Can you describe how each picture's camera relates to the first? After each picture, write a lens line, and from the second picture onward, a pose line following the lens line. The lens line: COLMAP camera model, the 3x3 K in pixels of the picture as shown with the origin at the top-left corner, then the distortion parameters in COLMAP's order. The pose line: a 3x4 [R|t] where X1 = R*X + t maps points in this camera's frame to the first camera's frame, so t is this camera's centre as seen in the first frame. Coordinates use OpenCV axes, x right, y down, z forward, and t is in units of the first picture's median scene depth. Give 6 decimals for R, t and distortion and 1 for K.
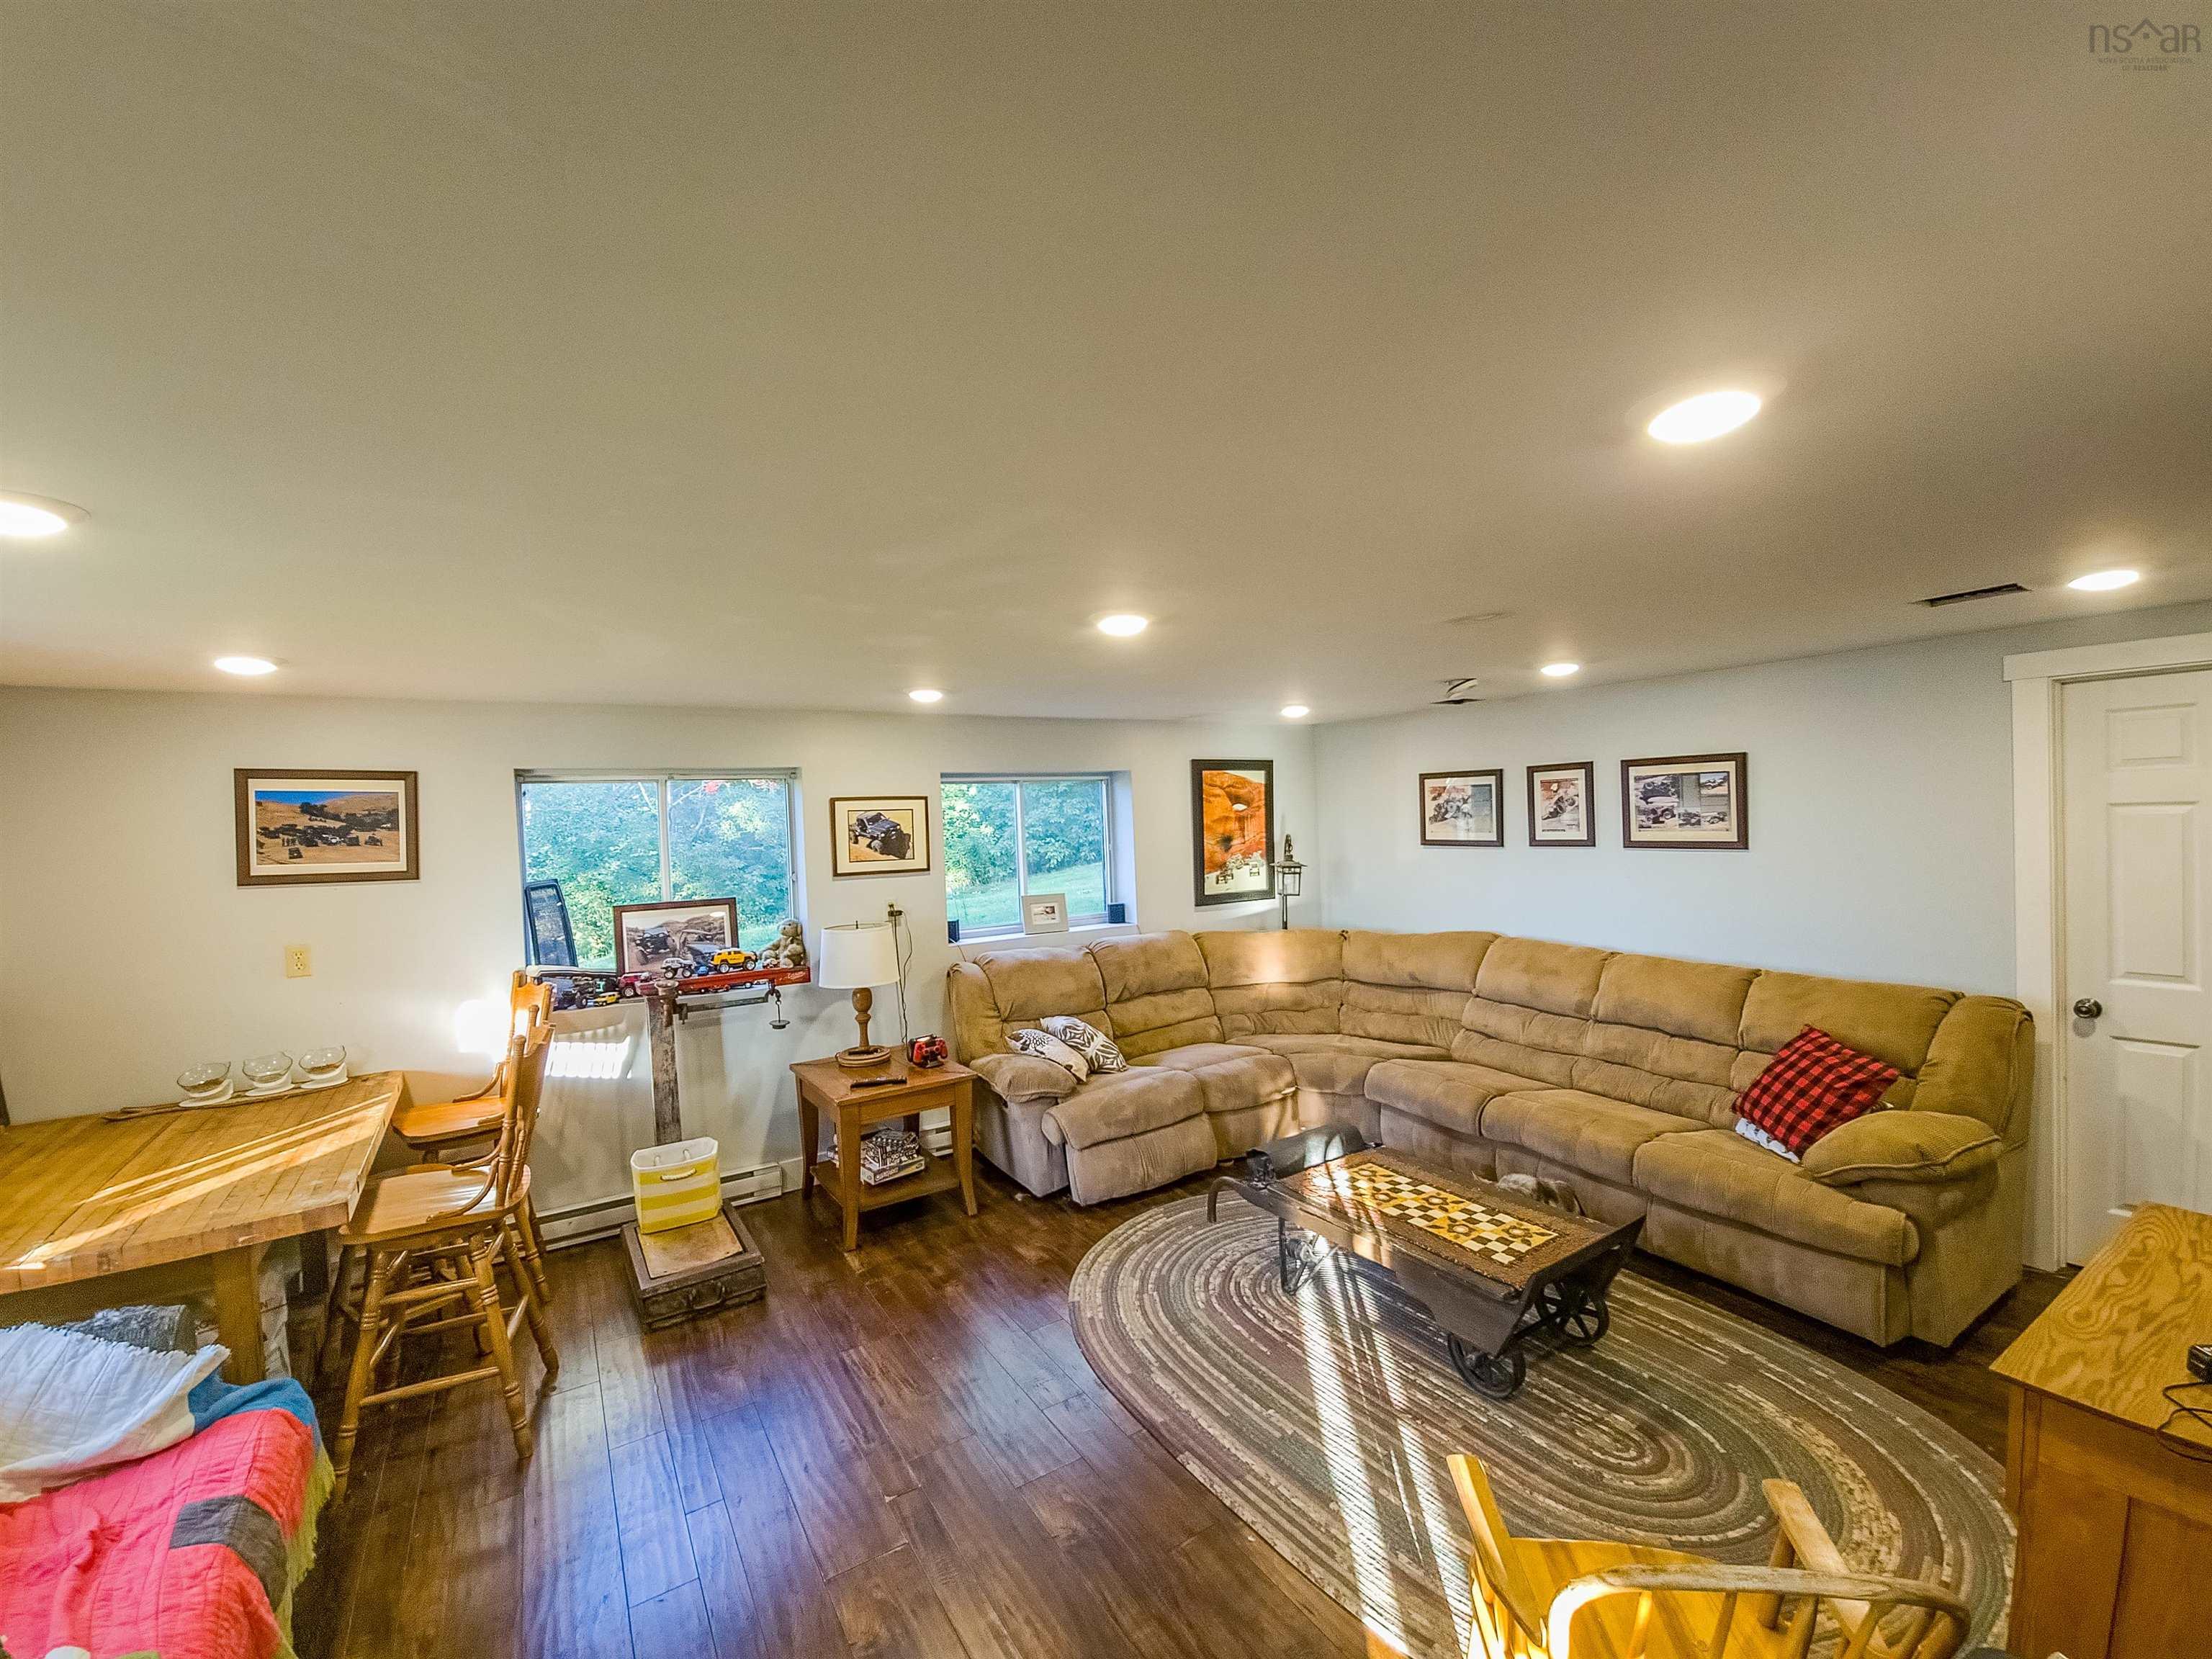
lens RADIAL K [[914.6, 0, 1100.1], [0, 914.6, 829.2], [0, 0, 1]] dist [0.012204, -0.000303]
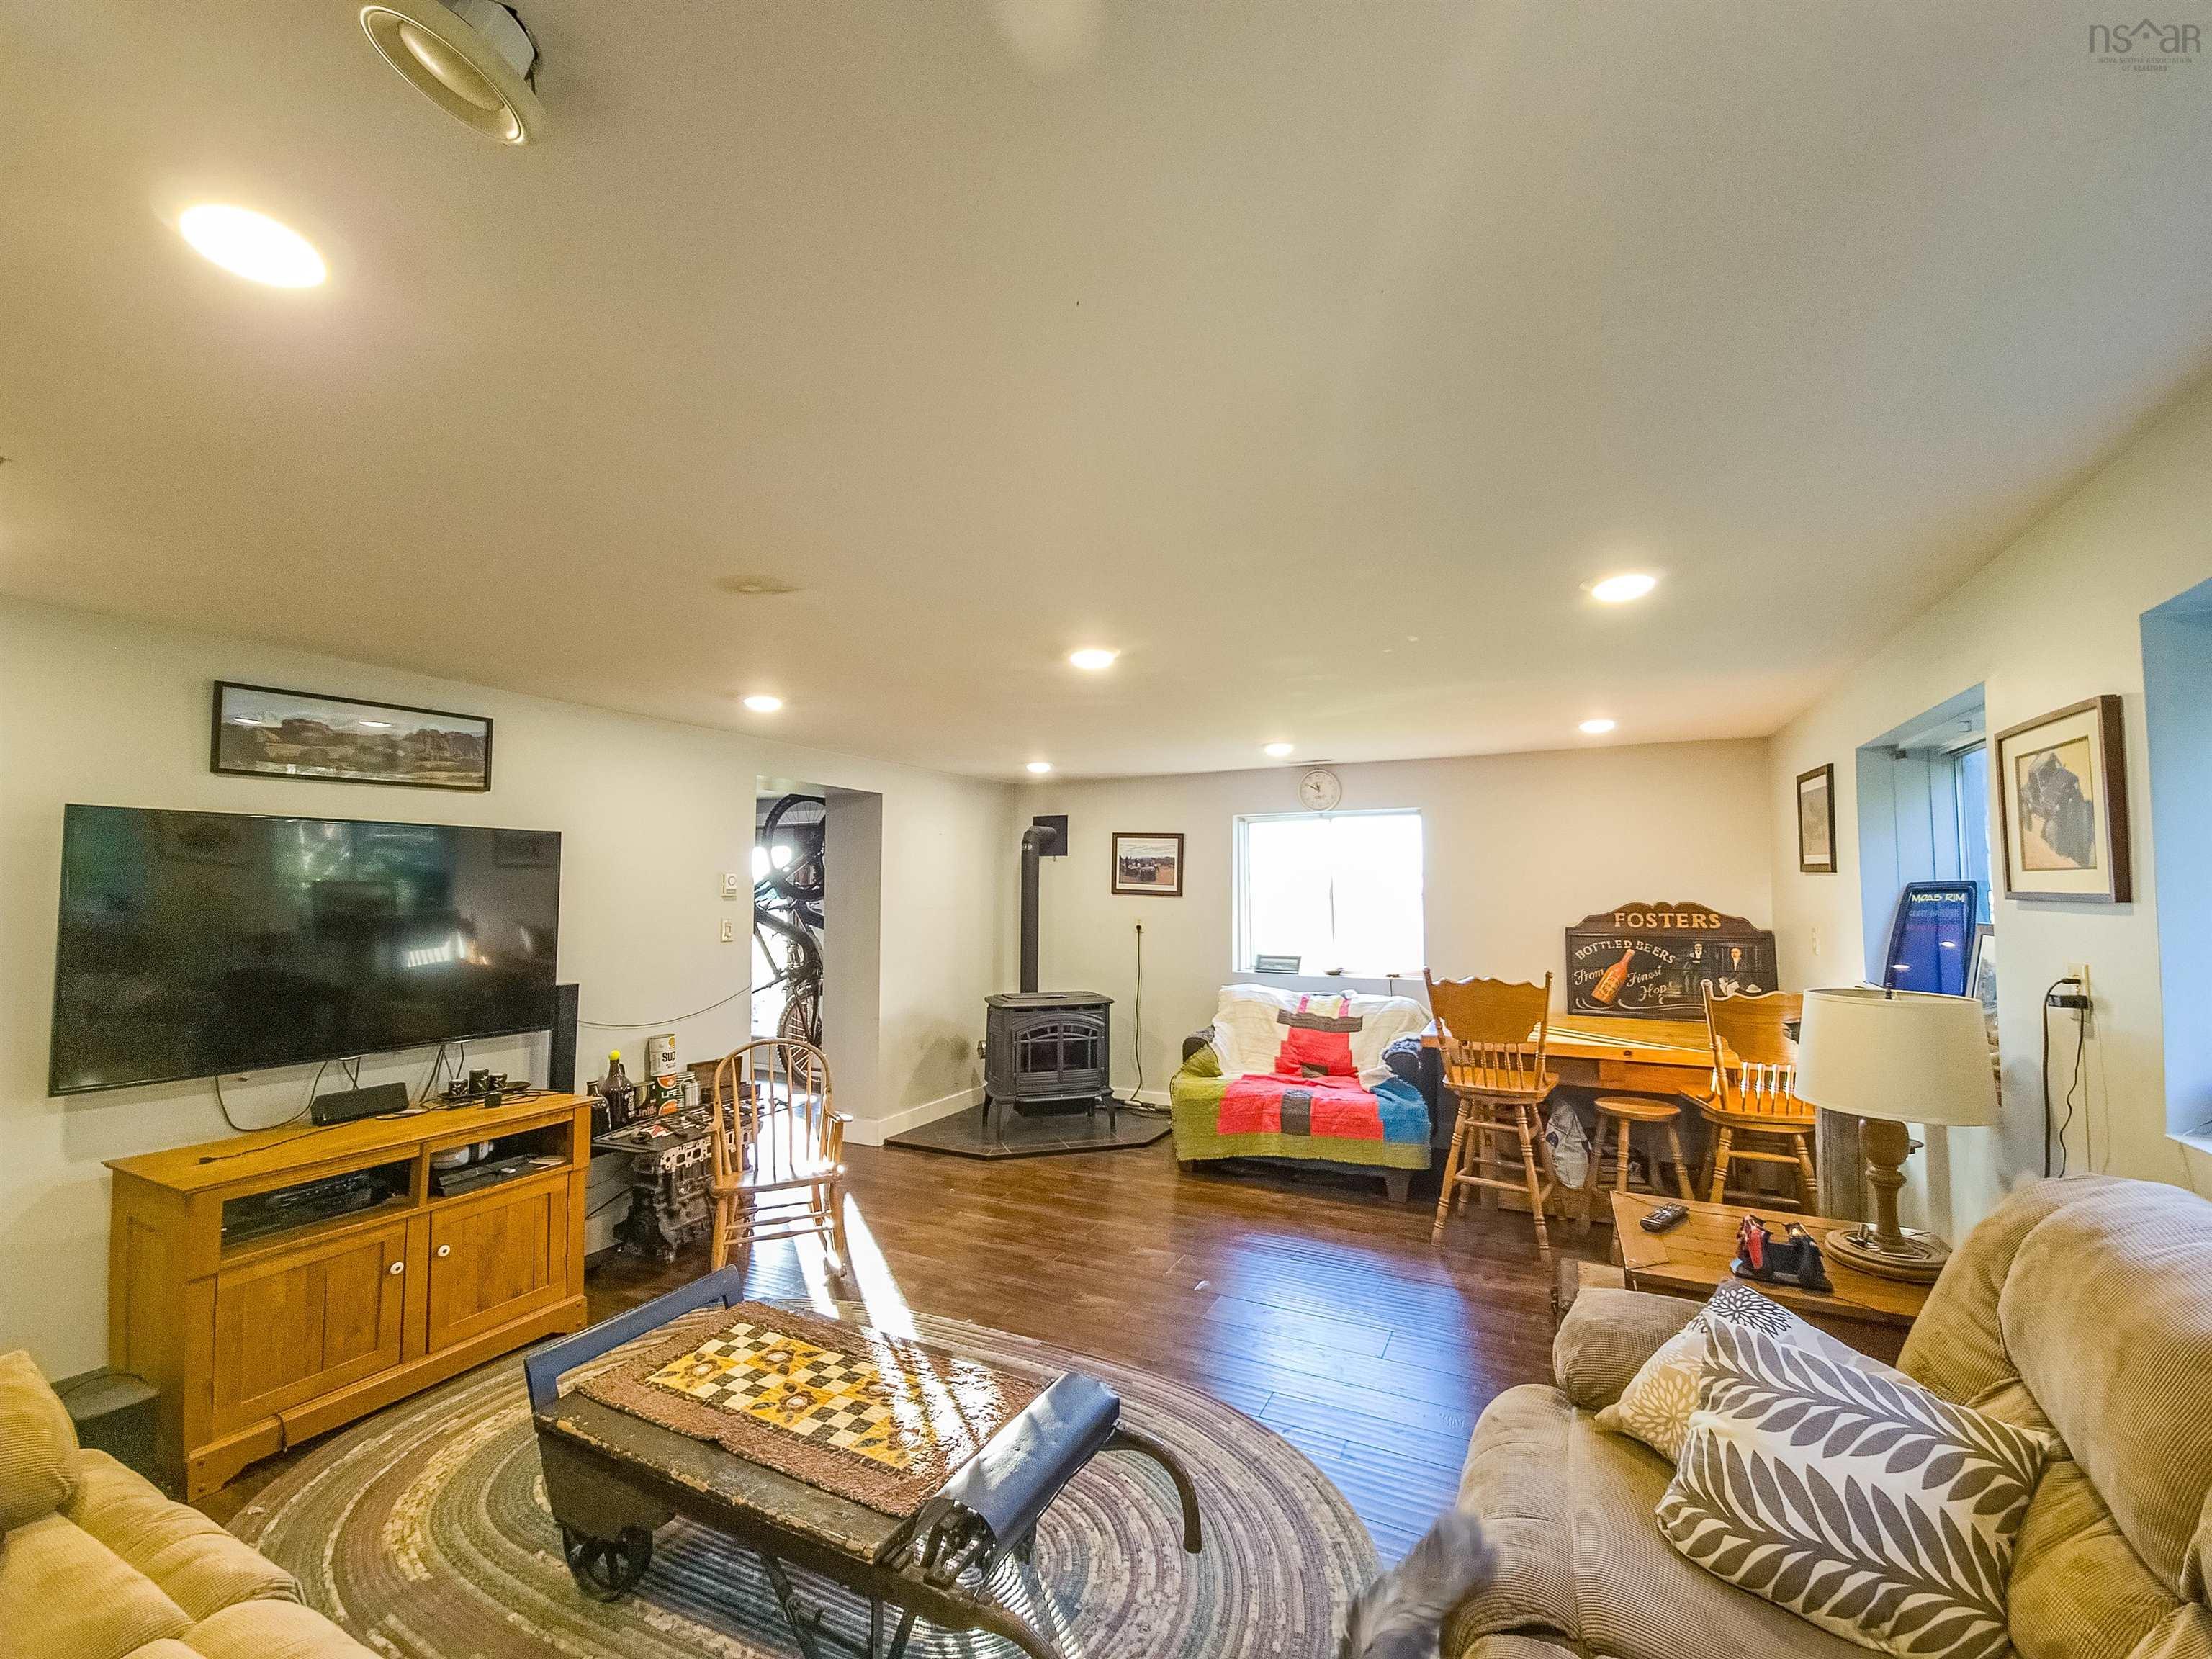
lens RADIAL K [[914.6, 0, 1108.7], [0, 914.6, 844.1], [0, 0, 1]] dist [0.012204, -0.000303]
pose [[-0.855971, 0.010767, -0.516912, 0.506578], [0.028057, 0.999277, -0.025646, 0.032694], [0.516262, -0.036455, -0.855655, 1.677414]]
